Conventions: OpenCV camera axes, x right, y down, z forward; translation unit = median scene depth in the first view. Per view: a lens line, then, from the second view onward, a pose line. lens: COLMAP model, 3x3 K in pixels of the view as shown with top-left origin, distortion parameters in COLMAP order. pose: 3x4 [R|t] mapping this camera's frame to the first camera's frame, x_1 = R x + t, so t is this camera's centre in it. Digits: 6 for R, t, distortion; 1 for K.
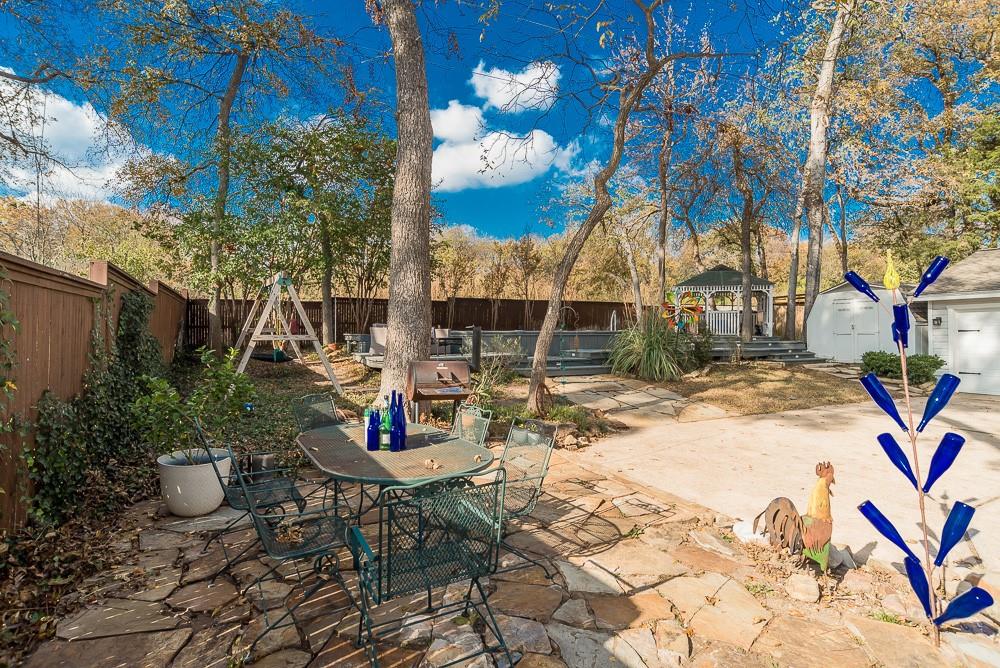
lens RADIAL K [[516.9, 0, 500.0], [0, 516.9, 334.0], [0, 0, 1]] dist [-0.092026, 0.067577]
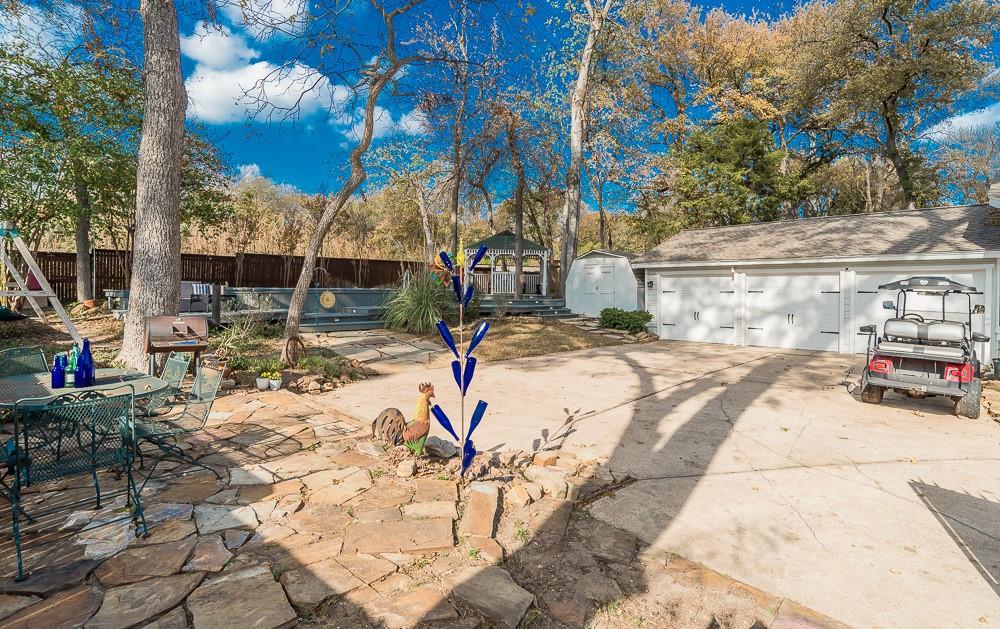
lens RADIAL K [[515.7, 0, 499.5], [0, 515.7, 295.6], [0, 0, 1]] dist [-0.077441, 0.047402]
pose [[0.942660, 0.005573, 0.333707, 0.095366], [-0.008304, 0.999943, 0.006757, -0.002168], [-0.333650, -0.009140, 0.942653, -0.127276]]
